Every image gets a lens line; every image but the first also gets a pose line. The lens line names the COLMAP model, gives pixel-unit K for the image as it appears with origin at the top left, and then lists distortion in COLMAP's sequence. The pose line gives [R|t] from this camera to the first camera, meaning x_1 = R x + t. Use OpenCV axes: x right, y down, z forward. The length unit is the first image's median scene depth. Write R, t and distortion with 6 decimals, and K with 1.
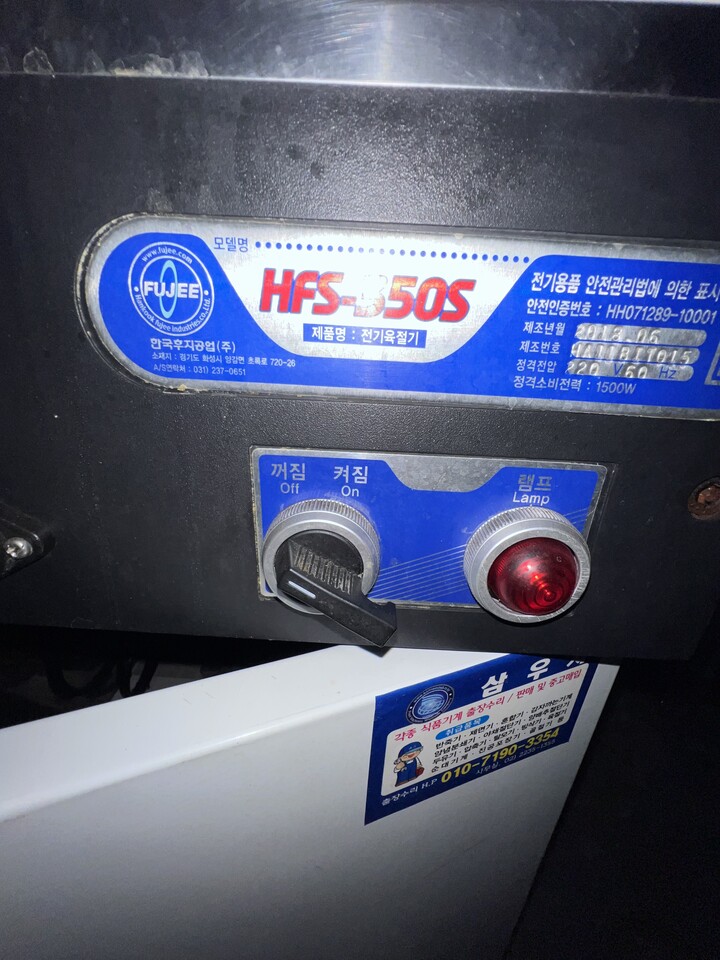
lens RADIAL K [[386.1, 0, 363.5], [0, 386.1, 477.9], [0, 0, 1]] dist [-0.001042, -0.000370]
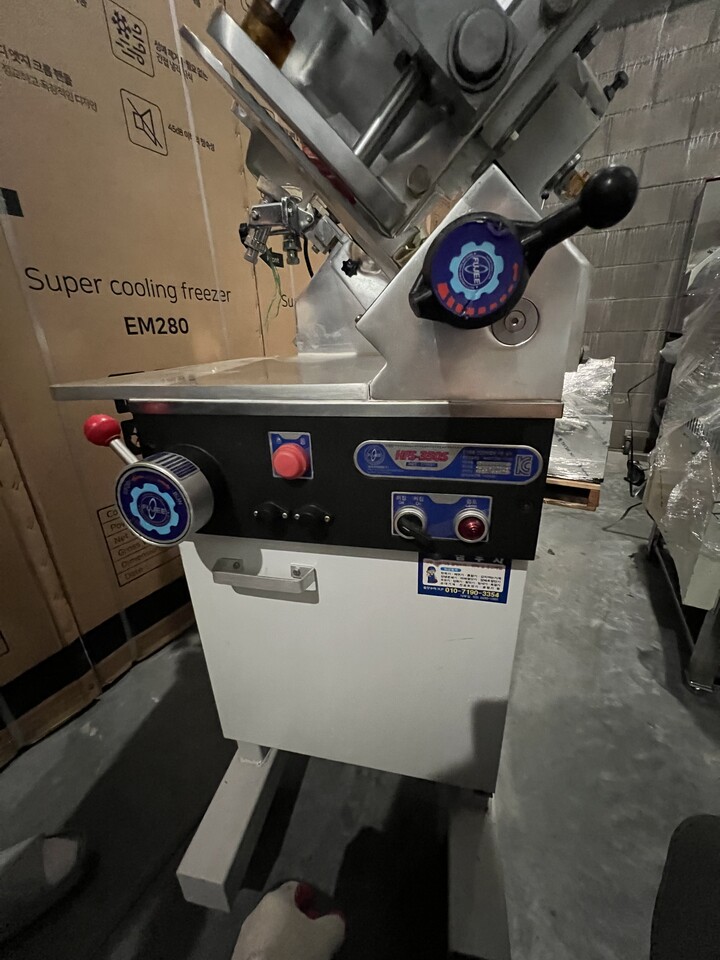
lens RADIAL K [[384.3, 0, 360.8], [0, 384.3, 477.6], [0, 0, 1]] dist [-0.010119, 0.004962]
pose [[0.980852, -0.009285, -0.194534, 0.155107], [0.002671, 0.999410, -0.034233, -0.098279], [0.194737, 0.033058, 0.980298, -2.952890]]
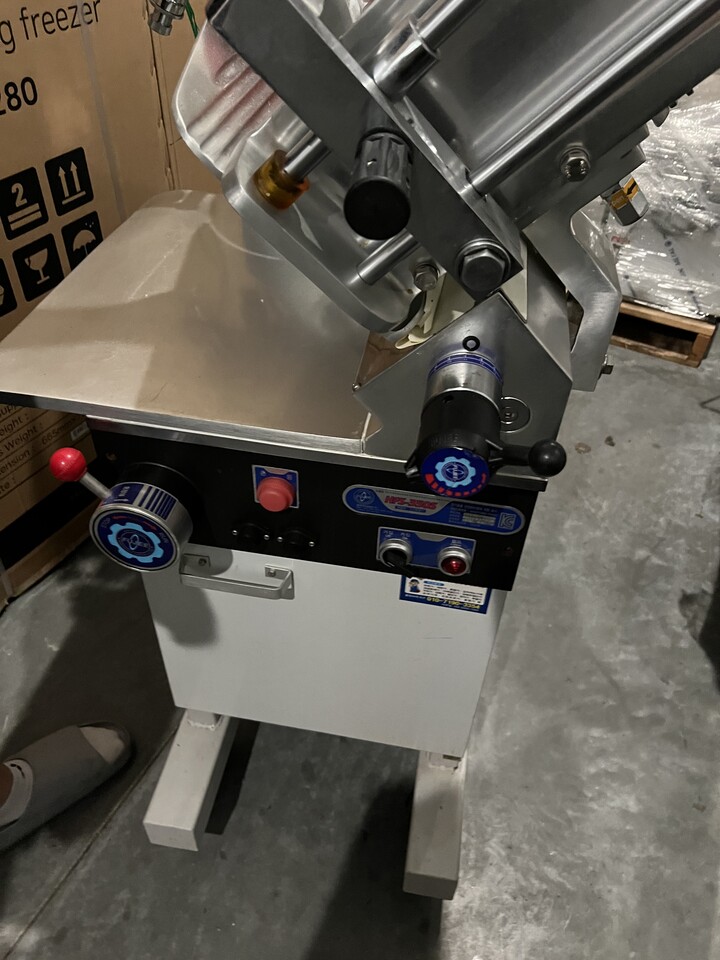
lens RADIAL K [[739.5, 0, 364.9], [0, 739.5, 476.9], [0, 0, 1]] dist [0.051060, -0.068641]
pose [[0.990872, 0.085196, -0.104474, 0.301700], [-0.045059, 0.939721, 0.338961, -3.193223], [0.127055, -0.331159, 0.934982, -5.981489]]
